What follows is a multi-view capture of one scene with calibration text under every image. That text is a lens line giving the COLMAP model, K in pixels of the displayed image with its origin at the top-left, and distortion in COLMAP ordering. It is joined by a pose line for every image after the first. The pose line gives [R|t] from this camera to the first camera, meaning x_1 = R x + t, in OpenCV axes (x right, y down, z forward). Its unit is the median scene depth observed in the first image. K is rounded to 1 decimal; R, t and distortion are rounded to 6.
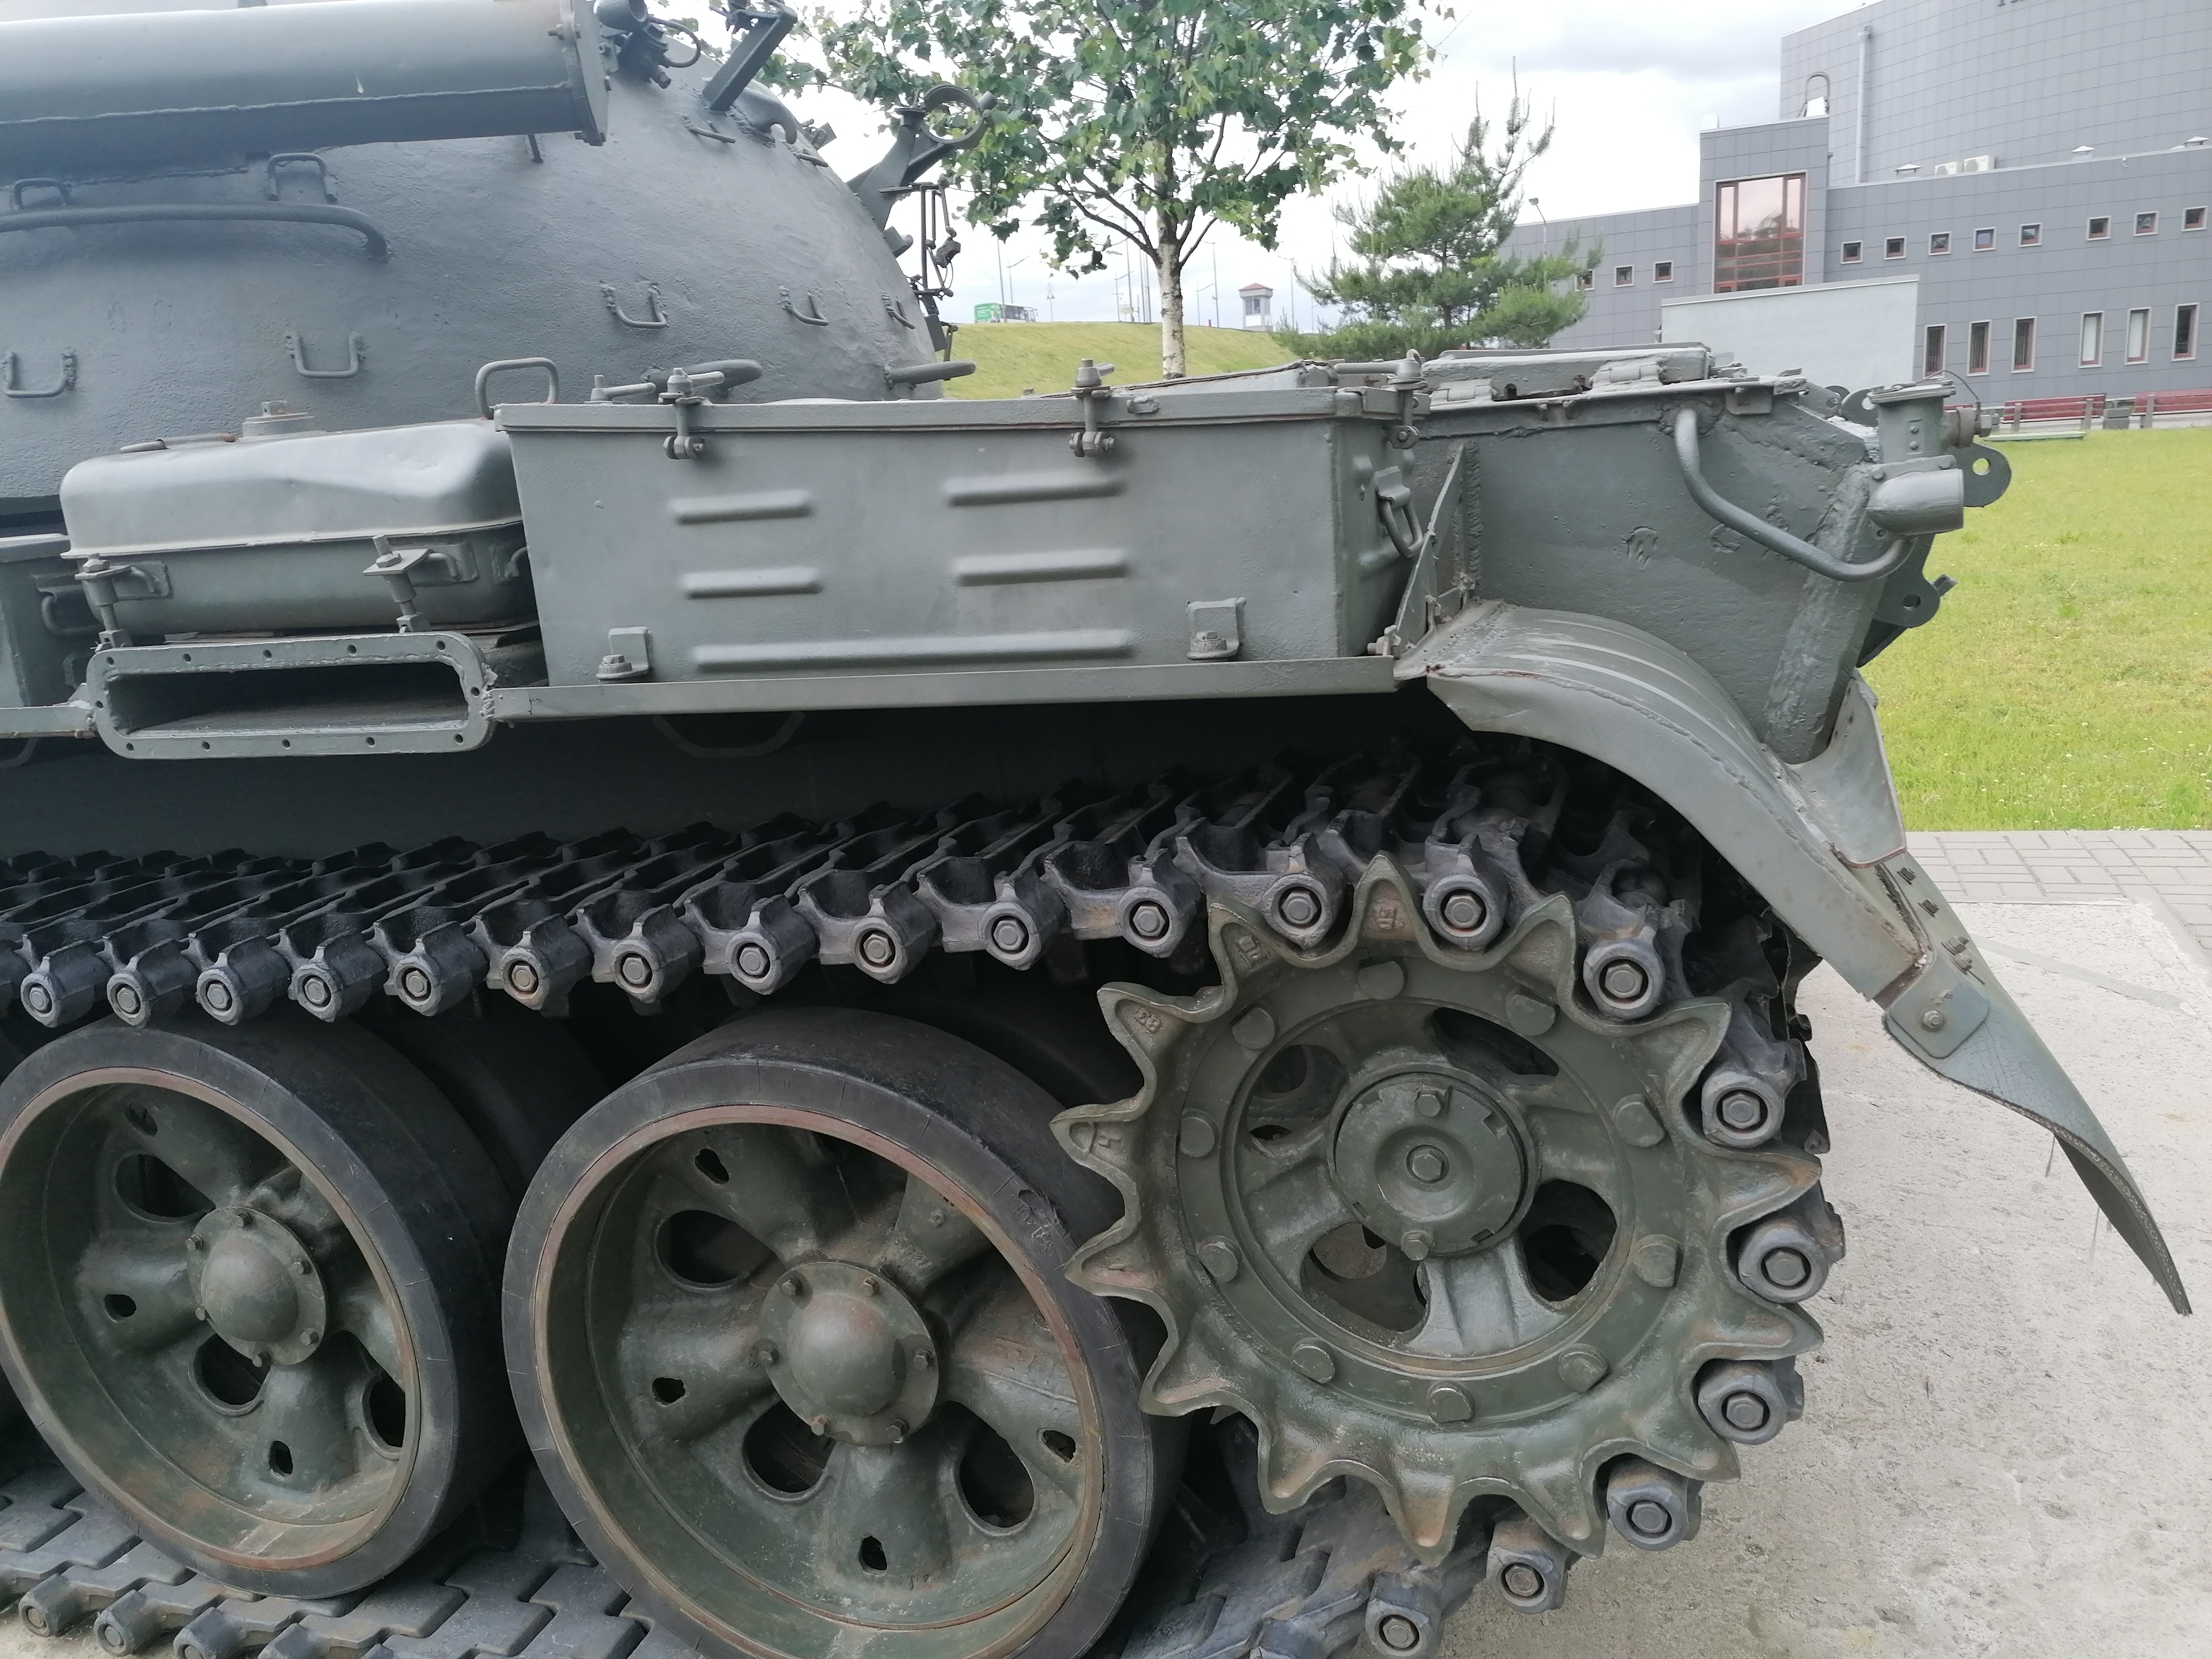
lens RADIAL K [[1726.3, 0, 1105.1], [0, 1726.3, 820.2], [0, 0, 1]] dist [0.098246, -0.142737]
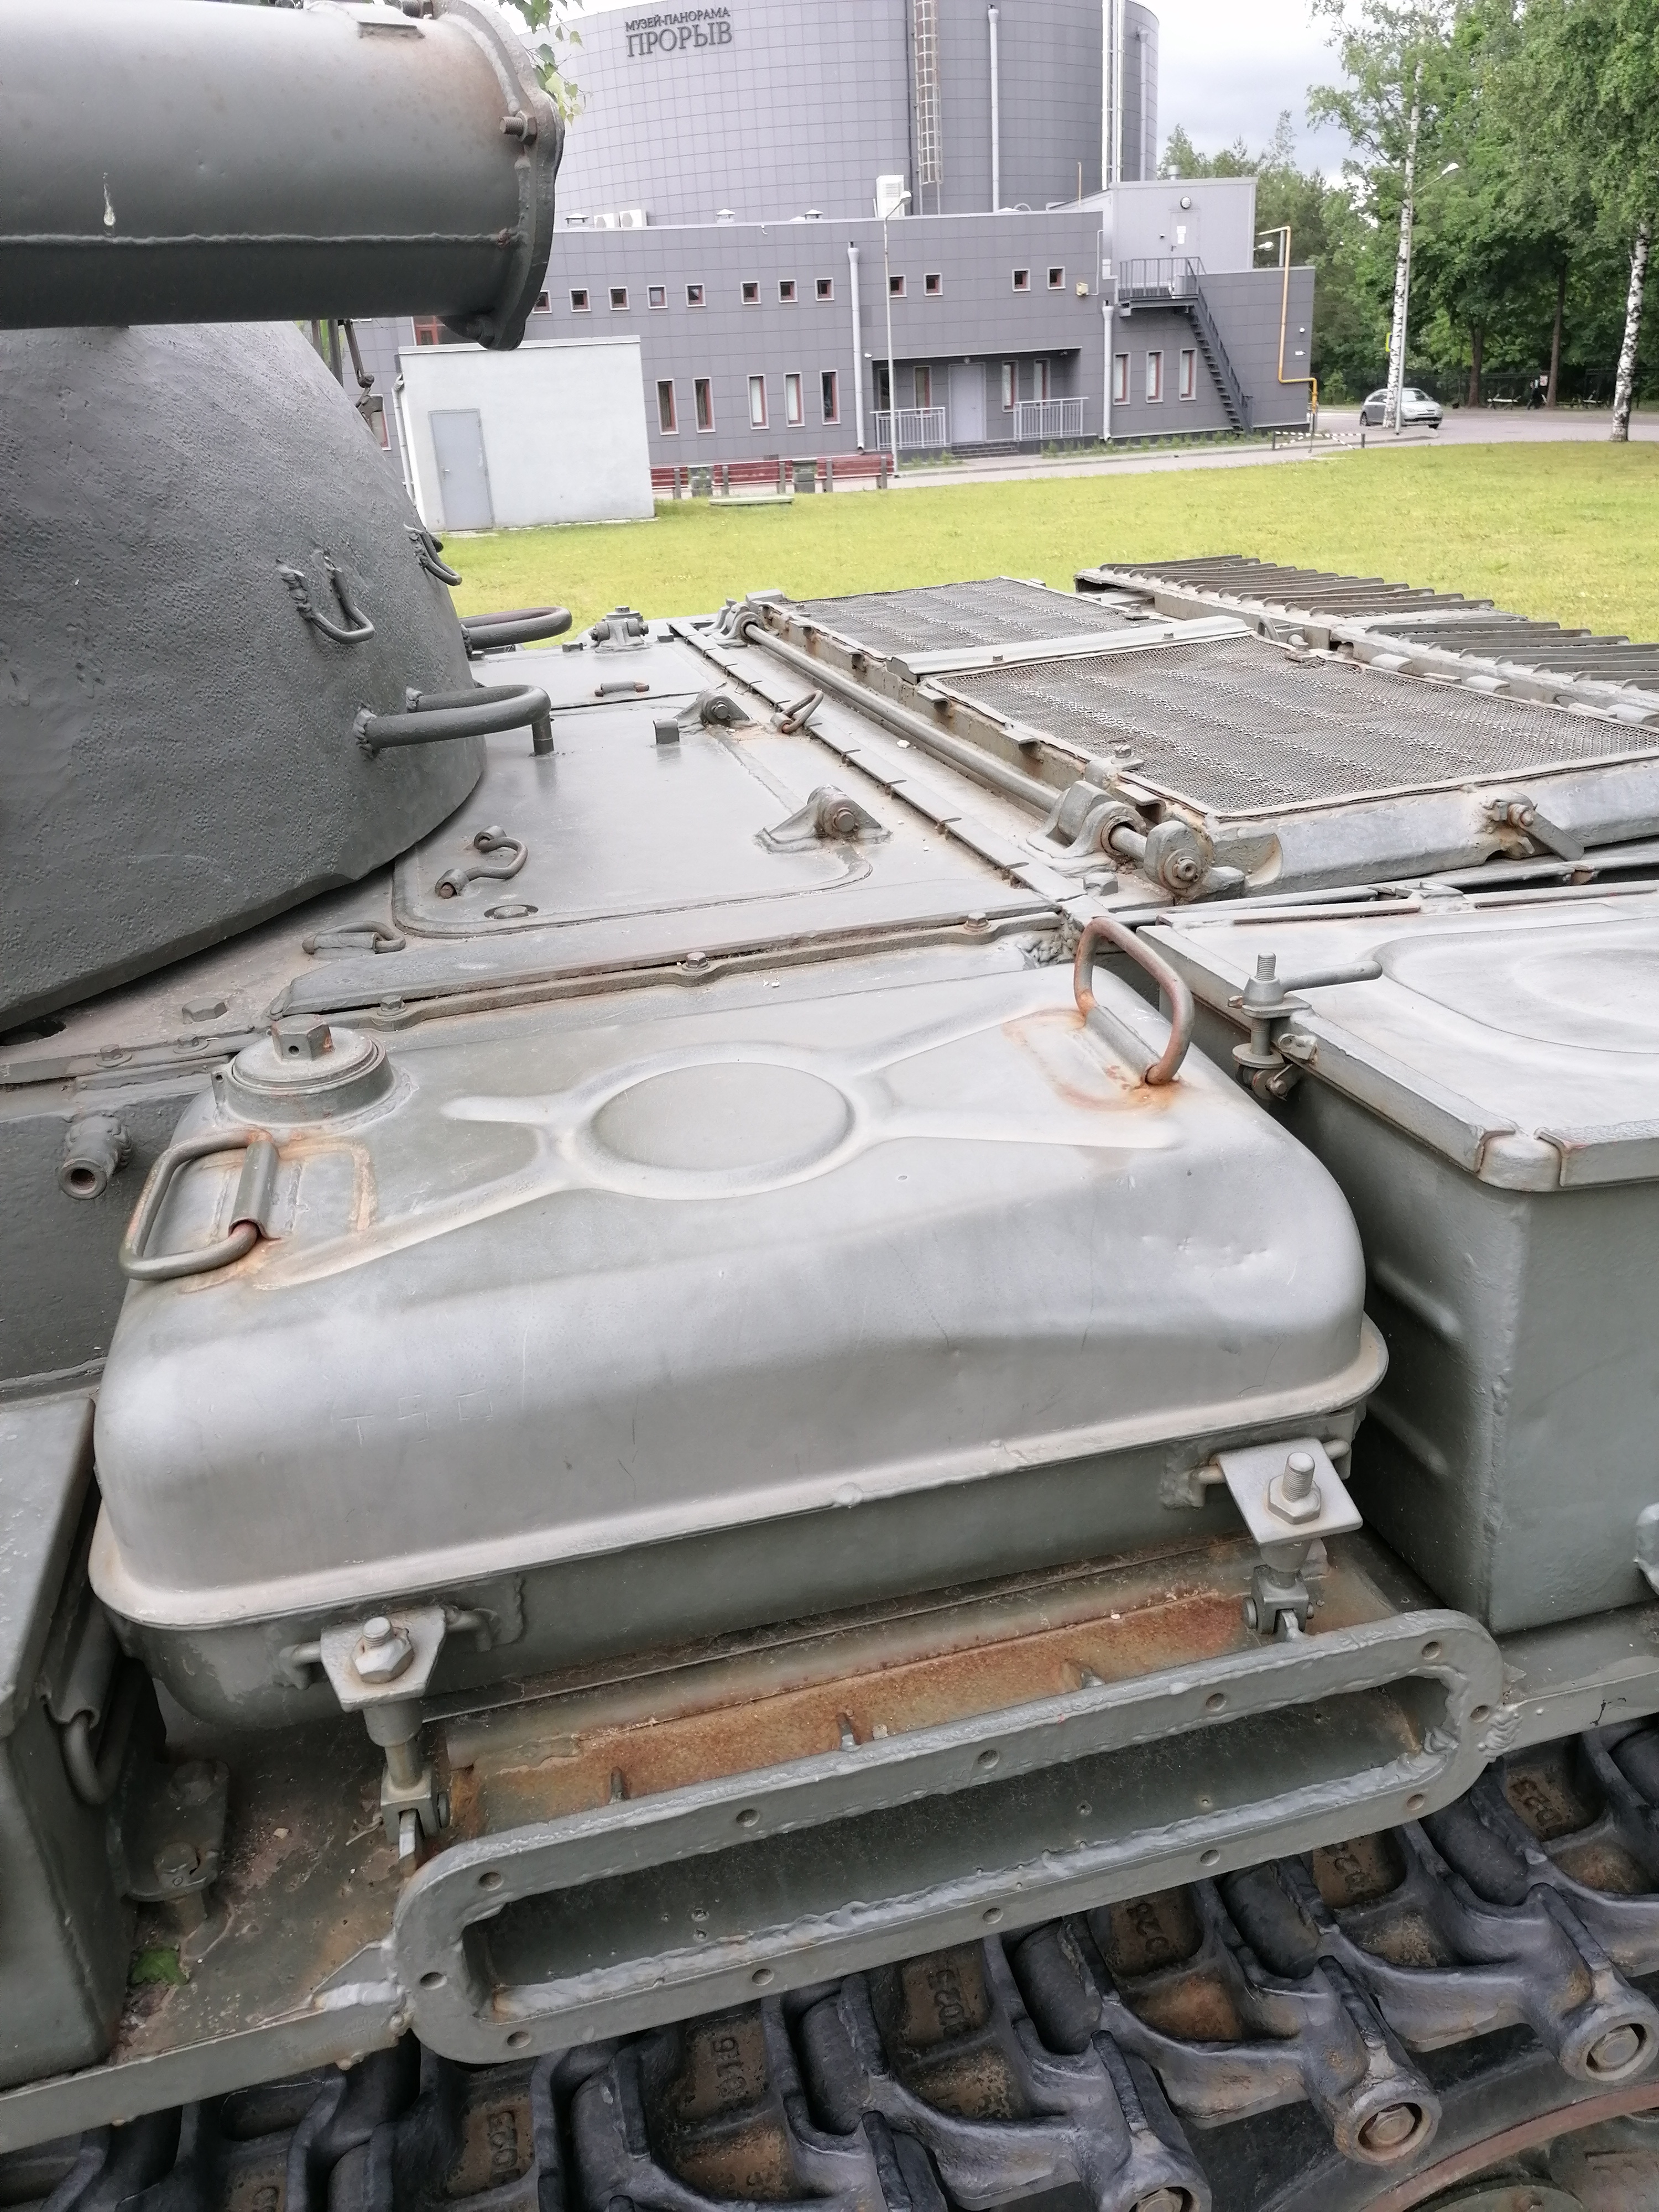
lens RADIAL K [[1704.5, 0, 840.4], [0, 1704.5, 1098.4], [0, 0, 1]] dist [0.101153, -0.136093]
pose [[0.830265, -0.187148, 0.525011, -0.600182], [0.116984, 0.979475, 0.164147, -0.279846], [-0.544954, -0.074867, 0.835116, 0.586262]]
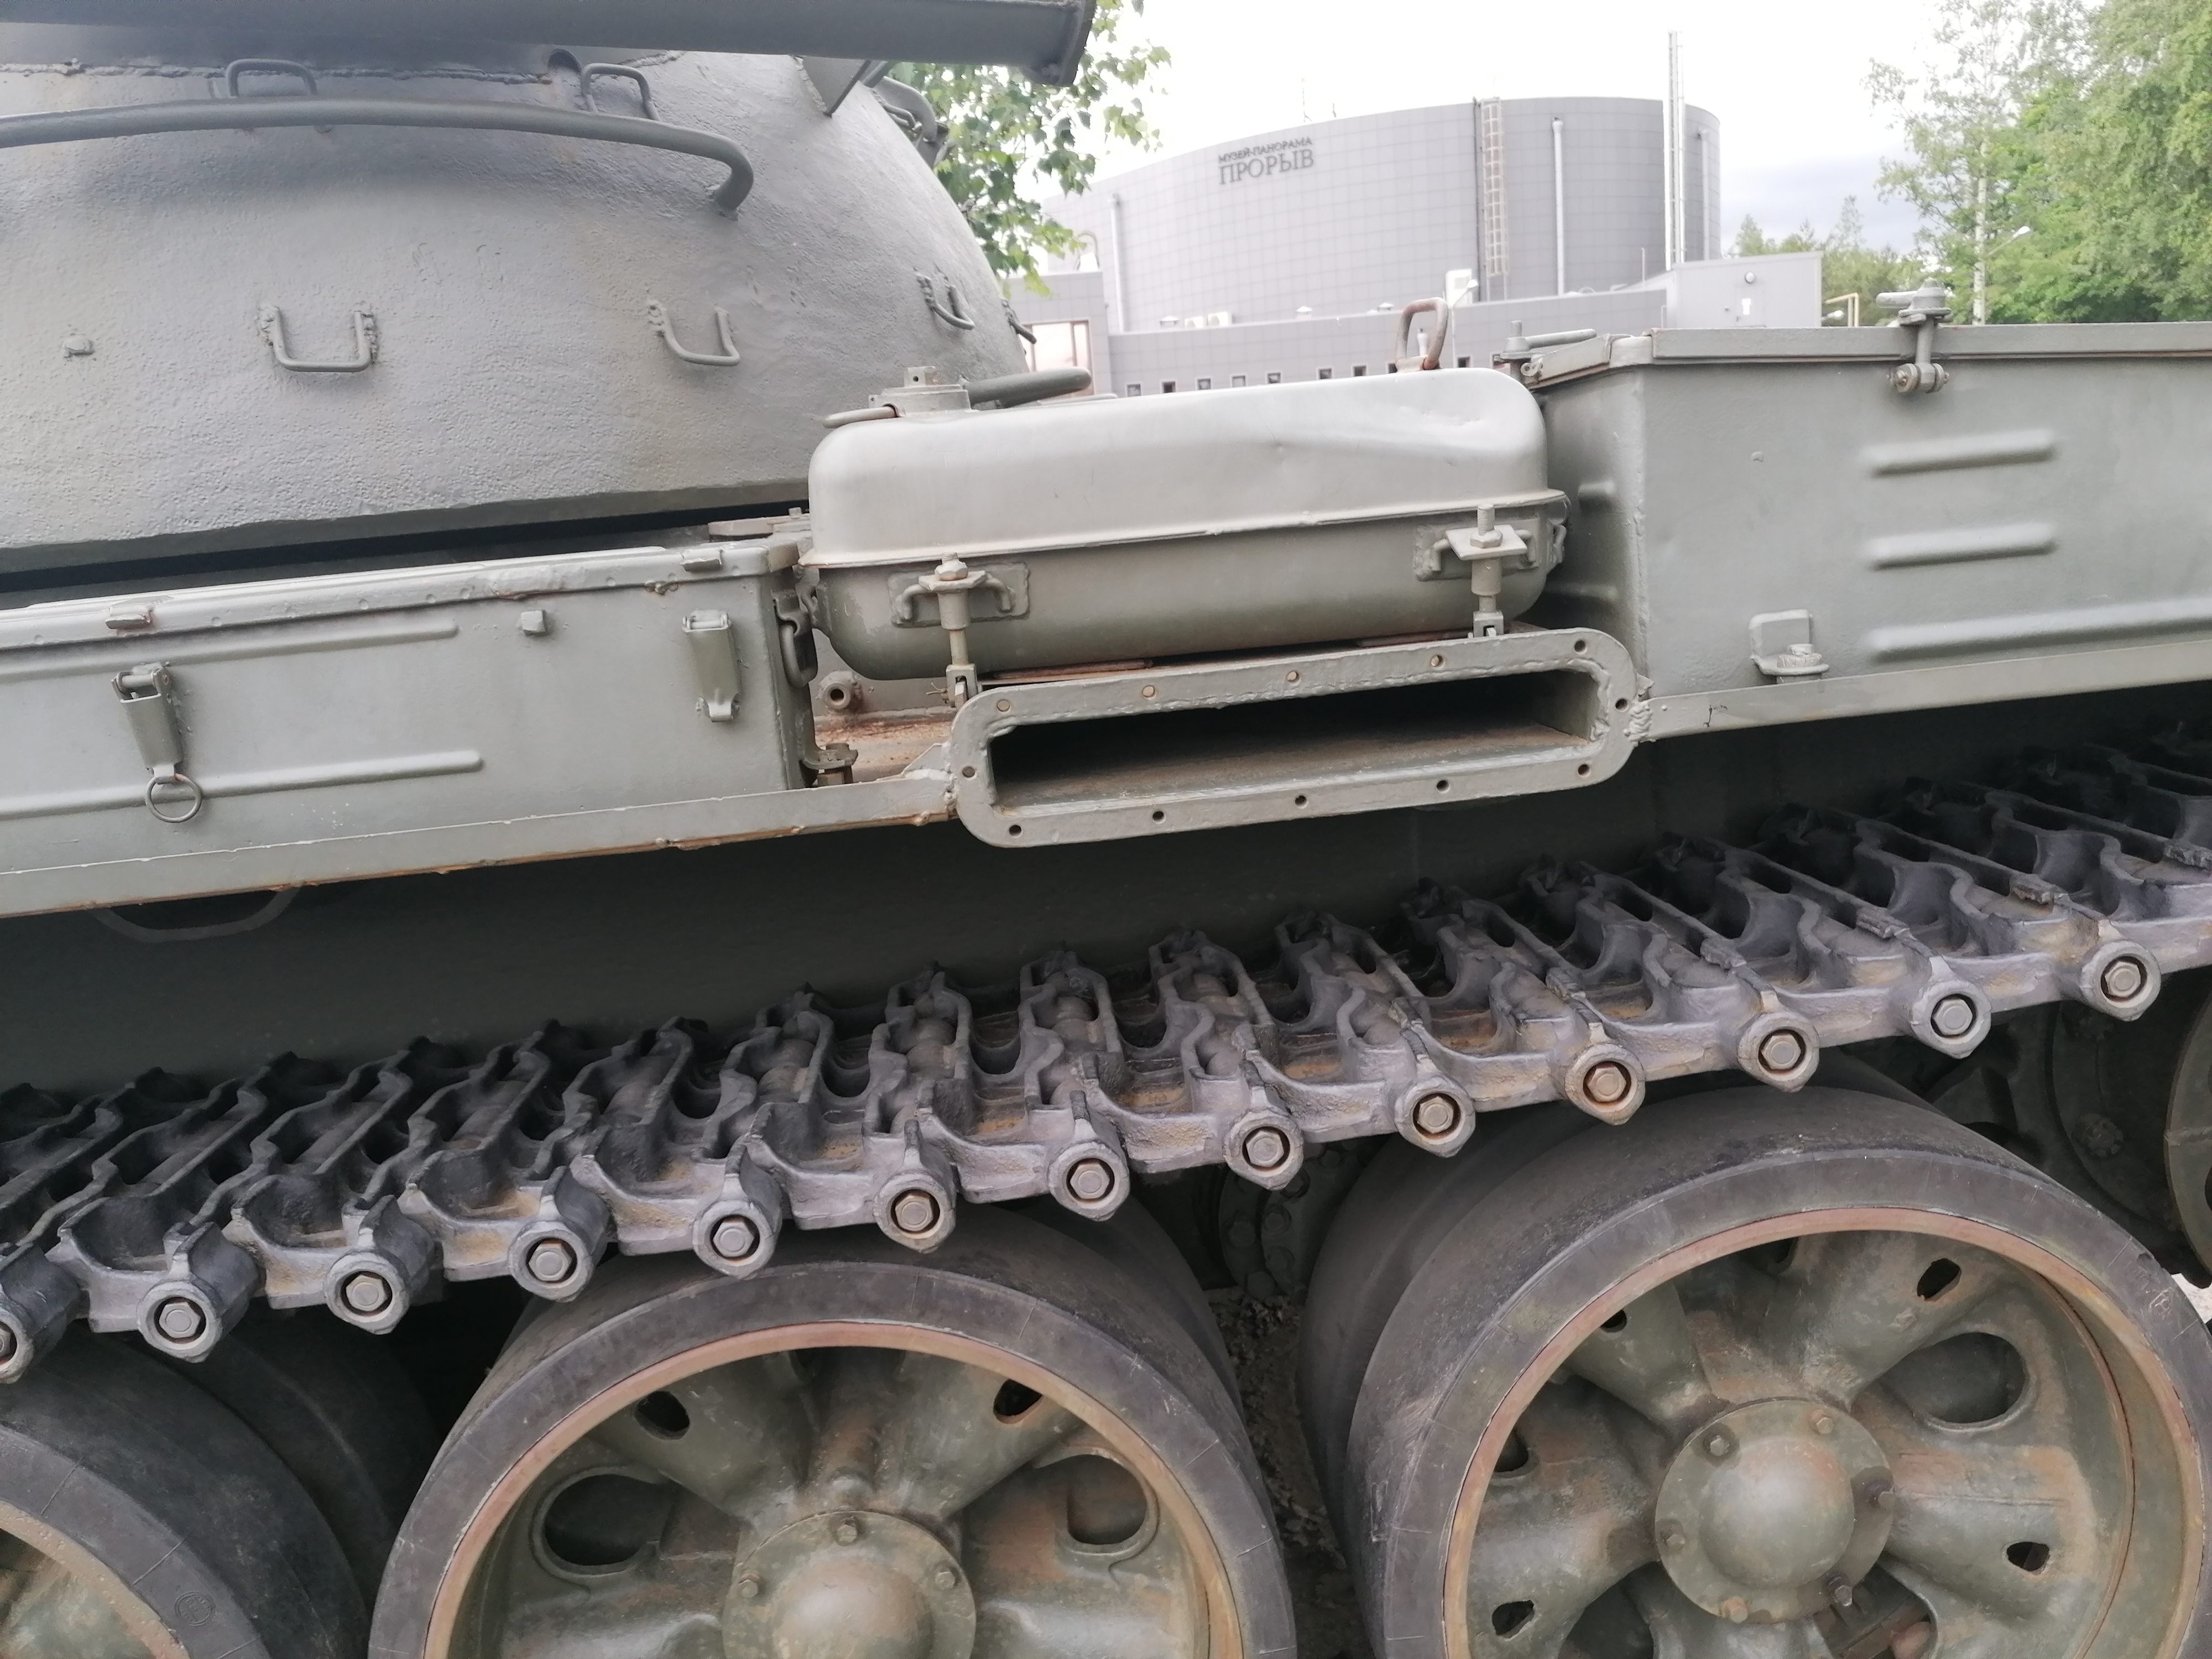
lens RADIAL K [[1726.3, 0, 1105.1], [0, 1726.3, 820.2], [0, 0, 1]] dist [0.098246, -0.142737]
pose [[0.914654, -0.073880, 0.397428, -0.718860], [0.102255, 0.993468, -0.050653, -0.006947], [-0.391090, 0.086969, 0.916234, 0.330443]]
